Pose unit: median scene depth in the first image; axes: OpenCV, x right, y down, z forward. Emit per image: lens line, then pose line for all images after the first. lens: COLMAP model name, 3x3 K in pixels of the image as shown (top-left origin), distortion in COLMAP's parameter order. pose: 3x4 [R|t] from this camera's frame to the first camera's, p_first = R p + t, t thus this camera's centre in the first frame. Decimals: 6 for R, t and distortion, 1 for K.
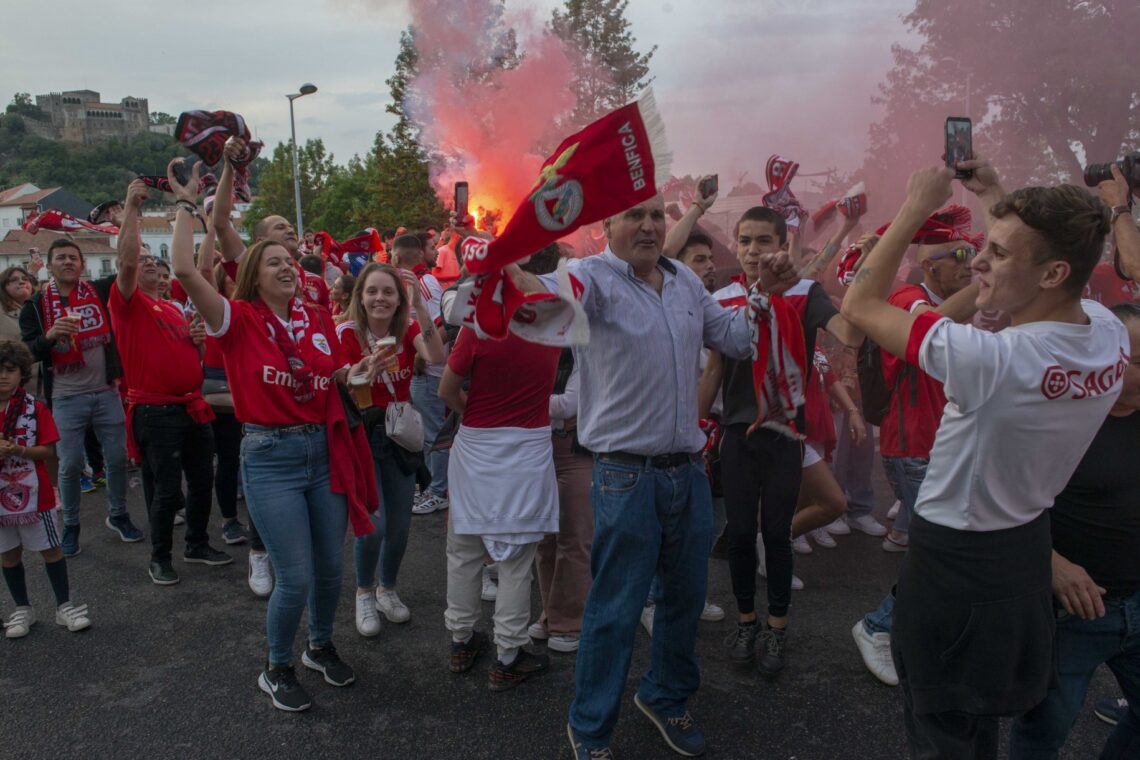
lens RADIAL K [[835.3, 0, 580.4], [0, 835.3, 374.0], [0, 0, 1]] dist [-0.041832, -0.002406]
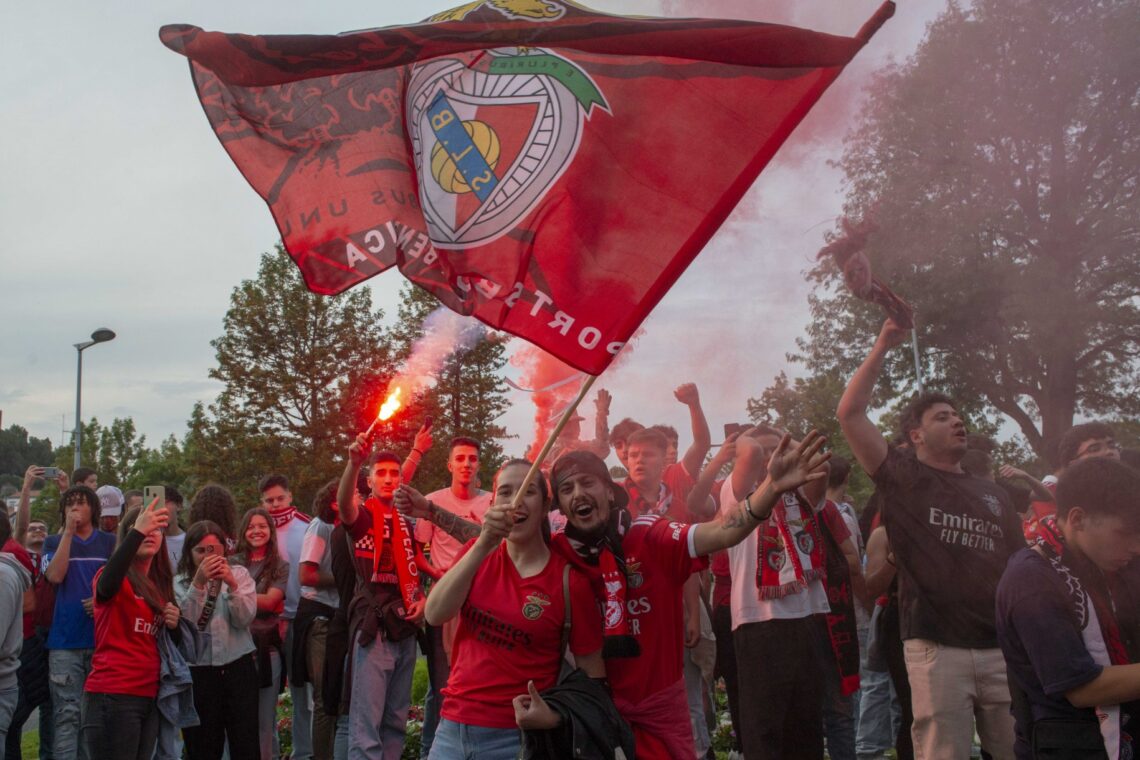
lens RADIAL K [[899.1, 0, 541.2], [0, 899.1, 399.9], [0, 0, 1]] dist [-0.037961, -0.002345]
pose [[0.991654, -0.003749, 0.128873, -0.020137], [0.042533, 0.953130, -0.299557, -0.013899], [-0.121709, 0.302538, 0.945335, 0.119202]]
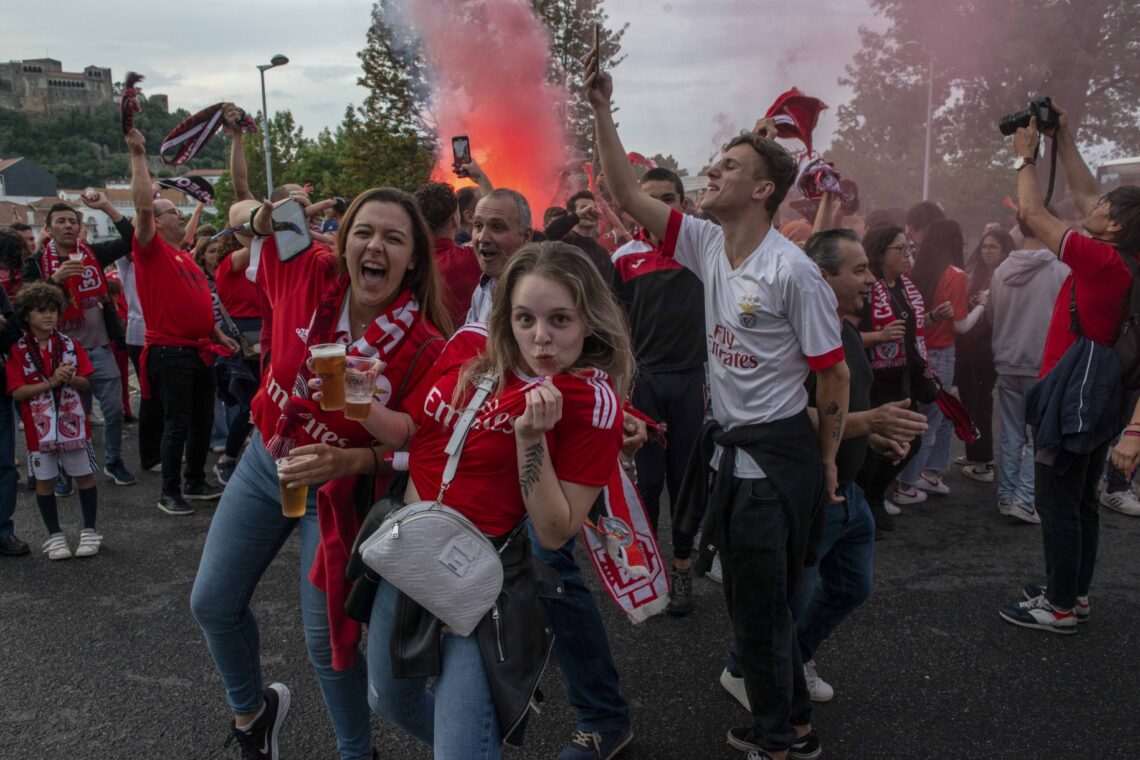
lens RADIAL K [[831.5, 0, 581.5], [0, 831.5, 375.7], [0, 0, 1]] dist [-0.045205, -0.001486]
pose [[0.999277, 0.005872, 0.037571, -0.000066], [-0.006924, 0.999586, 0.027933, 0.003408], [-0.037392, -0.028173, 0.998903, -0.007809]]
